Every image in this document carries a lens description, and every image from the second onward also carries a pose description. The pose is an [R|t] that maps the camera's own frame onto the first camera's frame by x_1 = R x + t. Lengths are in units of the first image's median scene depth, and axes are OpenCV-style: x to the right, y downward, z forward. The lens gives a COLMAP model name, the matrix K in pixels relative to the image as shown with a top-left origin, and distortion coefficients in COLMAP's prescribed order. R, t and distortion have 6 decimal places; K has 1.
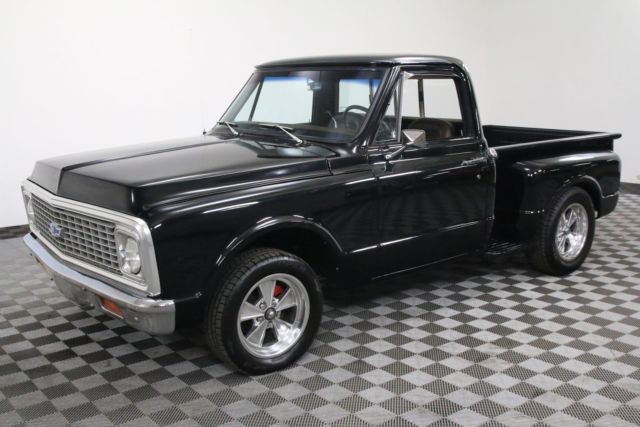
lens RADIAL K [[688.7, 0, 320.0], [0, 688.7, 213.5], [0, 0, 1]] dist [0.013243, 0.011432]
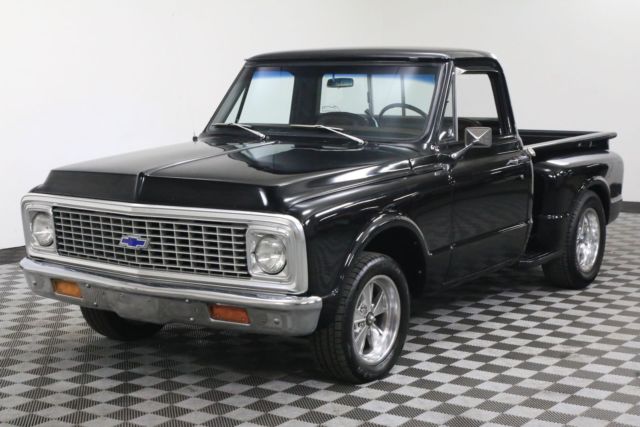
lens RADIAL K [[1130.8, 0, 320.0], [0, 1130.8, 213.5], [0, 0, 1]] dist [0.200846, -0.099779]
pose [[0.958303, -0.035606, 0.283528, -0.472746], [0.053772, 0.996951, -0.056547, 0.069242], [-0.280650, 0.069435, 0.957295, -0.408013]]
